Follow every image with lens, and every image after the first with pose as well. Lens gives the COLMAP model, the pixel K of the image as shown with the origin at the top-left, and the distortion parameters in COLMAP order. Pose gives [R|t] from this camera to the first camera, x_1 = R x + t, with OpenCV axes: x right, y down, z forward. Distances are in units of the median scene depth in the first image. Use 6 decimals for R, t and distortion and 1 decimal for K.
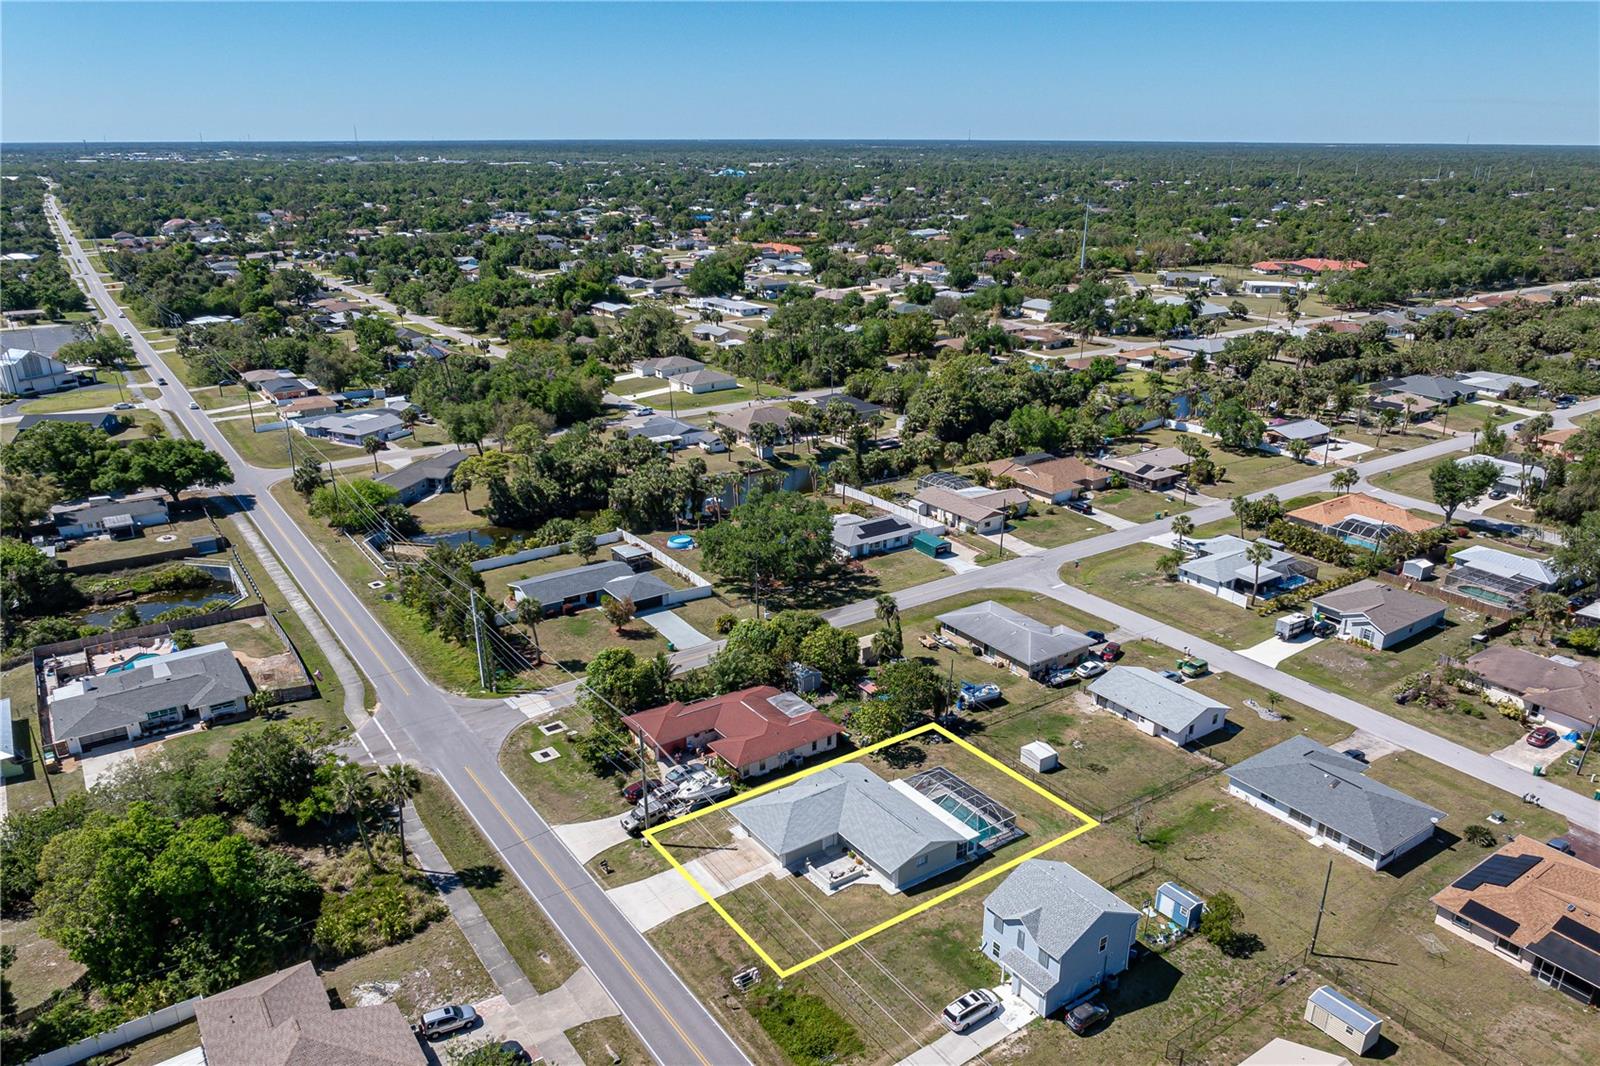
lens RADIAL K [[1127.2, 0, 803.7], [0, 1127.2, 547.1], [0, 0, 1]] dist [-0.027414, 0.009276]
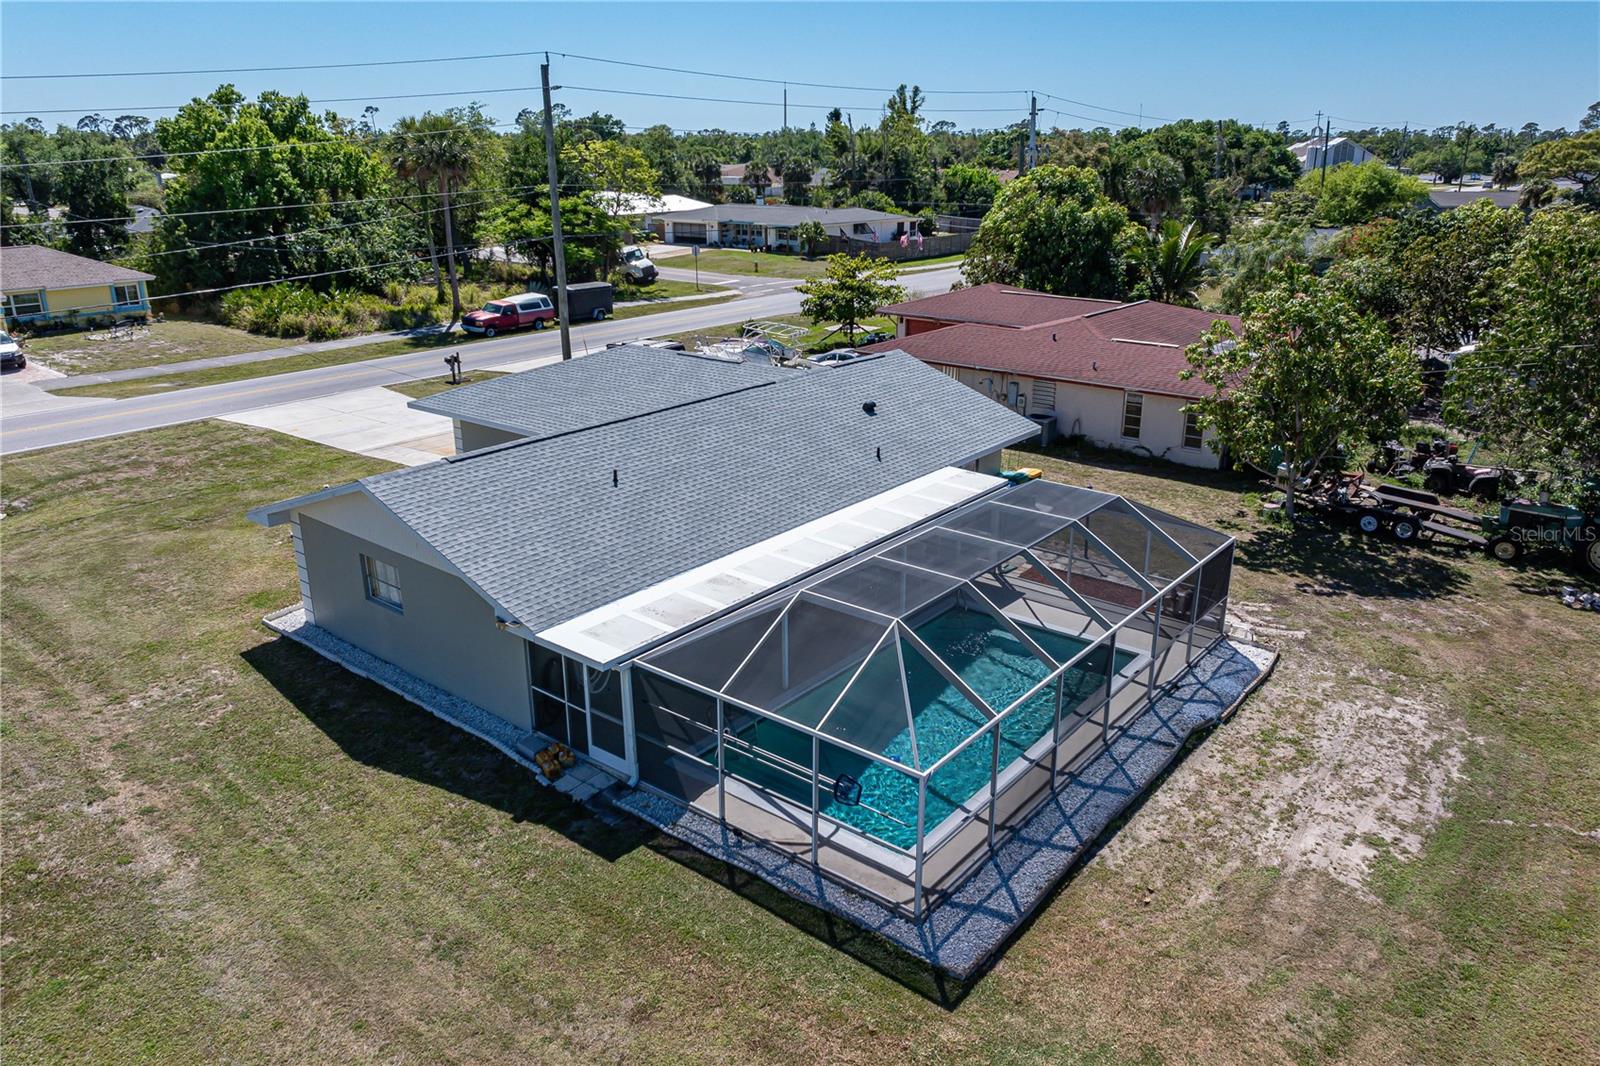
lens RADIAL K [[1127.2, 0, 812.8], [0, 1127.2, 526.4], [0, 0, 1]] dist [-0.027414, 0.009276]
pose [[0.294745, 0.311519, -0.903372, 0.208068], [-0.328325, 0.920830, 0.210416, 0.136497], [0.897401, 0.234580, 0.373689, 0.669905]]
